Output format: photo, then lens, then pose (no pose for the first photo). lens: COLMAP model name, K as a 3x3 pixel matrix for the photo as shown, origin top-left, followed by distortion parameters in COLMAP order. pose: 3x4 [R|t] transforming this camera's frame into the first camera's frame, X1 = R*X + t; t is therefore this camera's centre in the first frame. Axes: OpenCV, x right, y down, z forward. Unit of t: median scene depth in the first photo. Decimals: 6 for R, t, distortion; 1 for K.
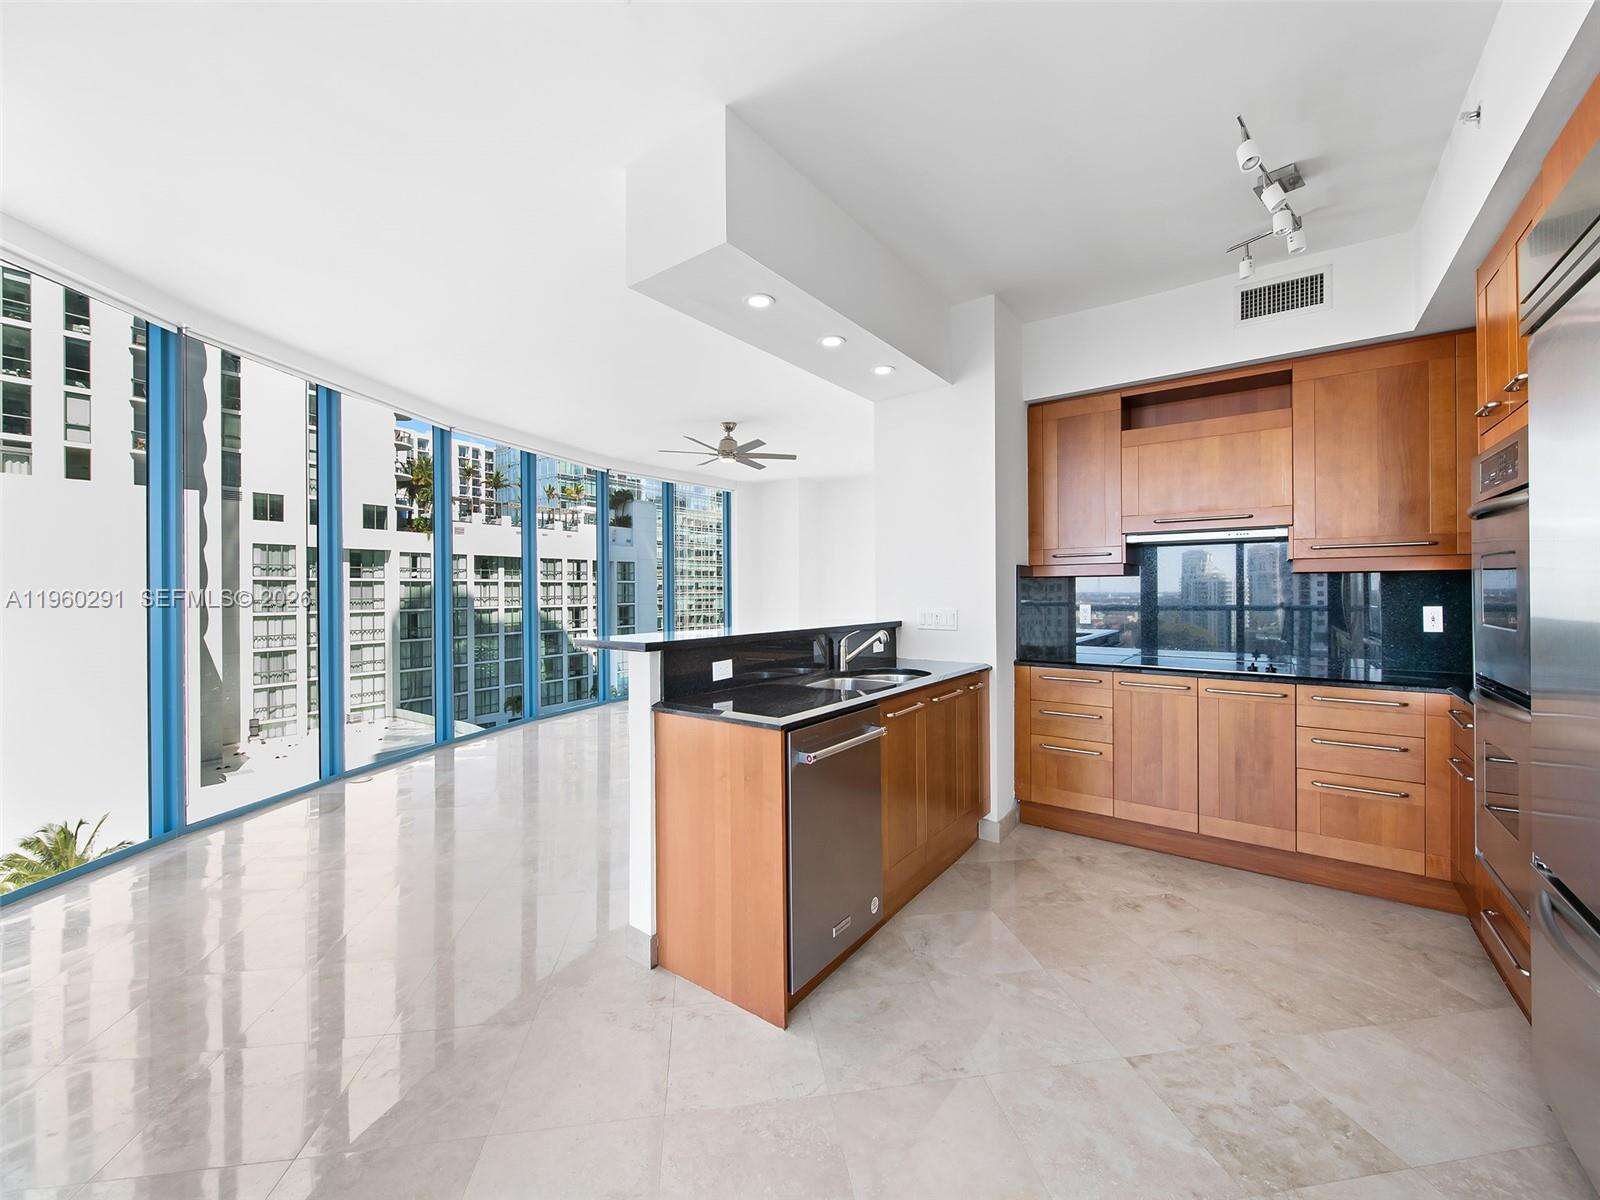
lens RADIAL K [[630.2, 0, 805.9], [0, 630.2, 586.4], [0, 0, 1]] dist [0.001562, -0.004302]
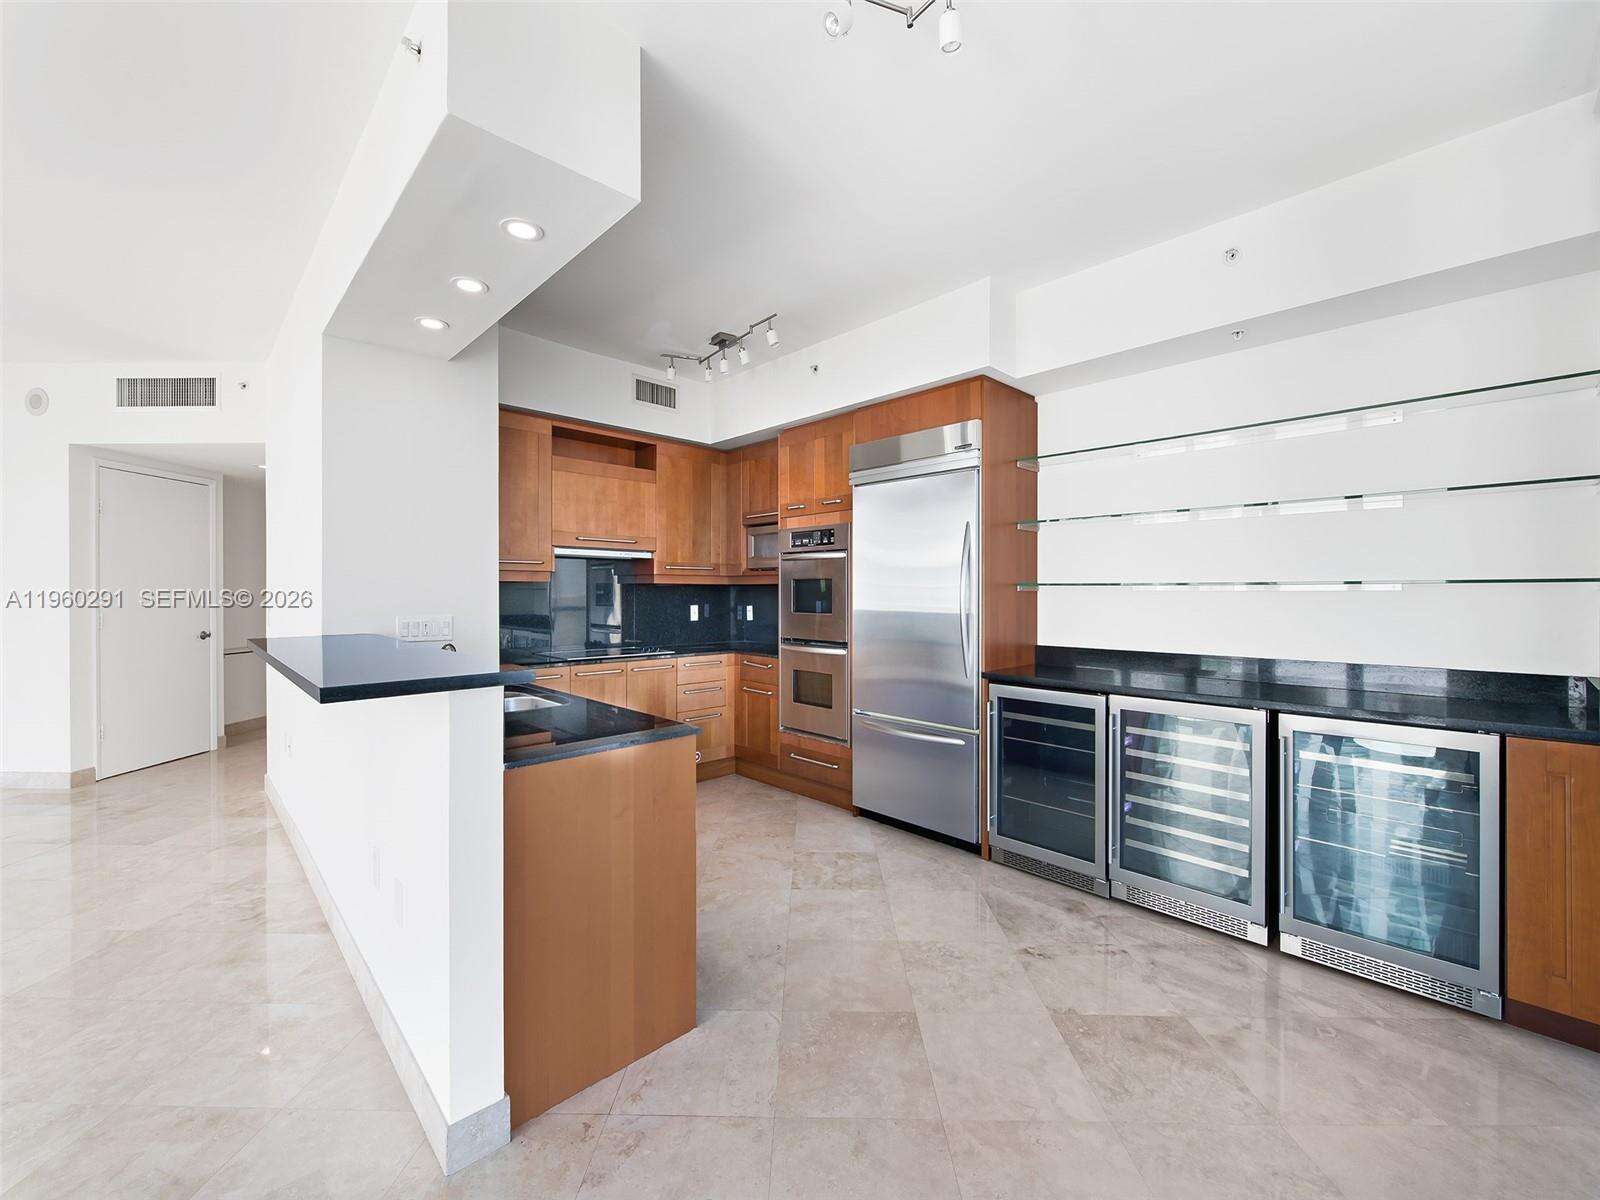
lens RADIAL K [[648.5, 0, 799.1], [0, 648.5, 588.3], [0, 0, 1]] dist [0.005456, -0.005102]
pose [[0.172108, 0.011214, 0.985014, -0.698067], [-0.008694, 0.999914, -0.009864, 0.001480], [-0.985040, -0.006866, 0.172191, 0.438695]]
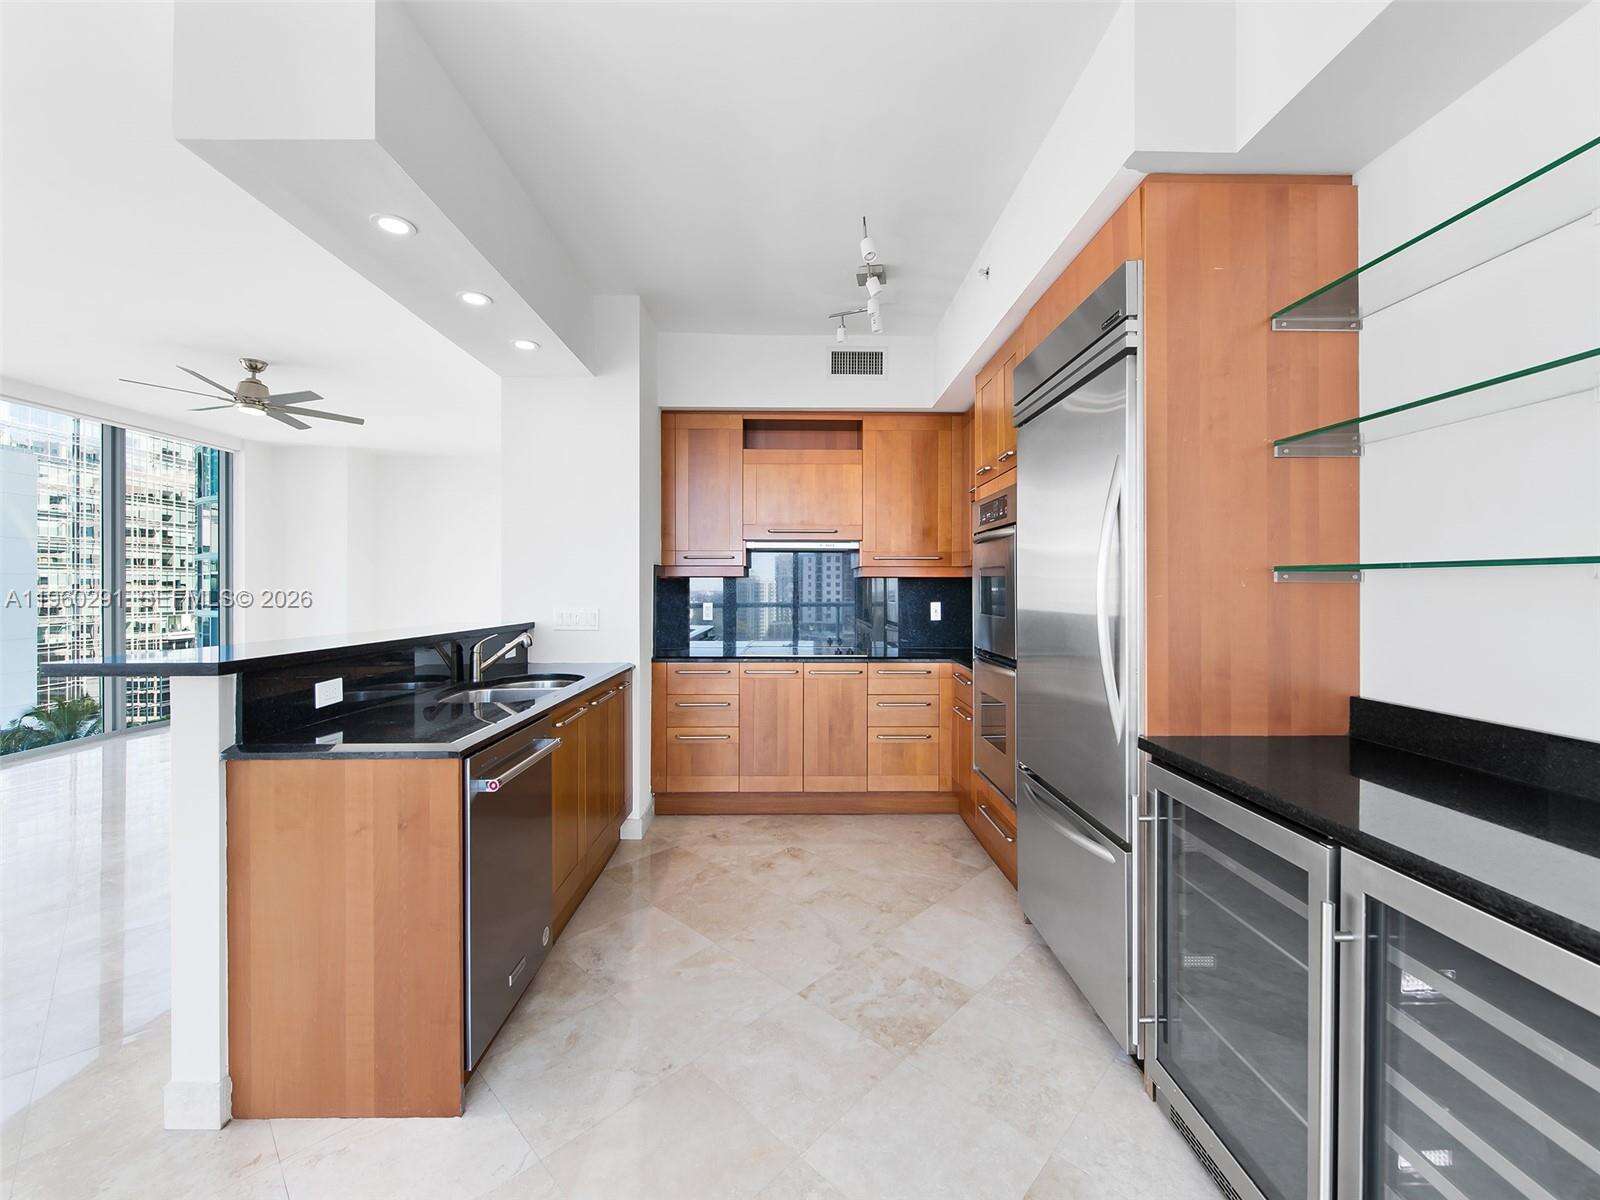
lens RADIAL K [[632.2, 0, 800.1], [0, 632.2, 584.2], [0, 0, 1]] dist [0.001277, -0.004451]
pose [[0.794595, 0.010181, 0.607054, -0.126400], [-0.009664, 0.999945, -0.004120, -0.000224], [-0.607062, -0.002593, 0.794650, 0.045437]]
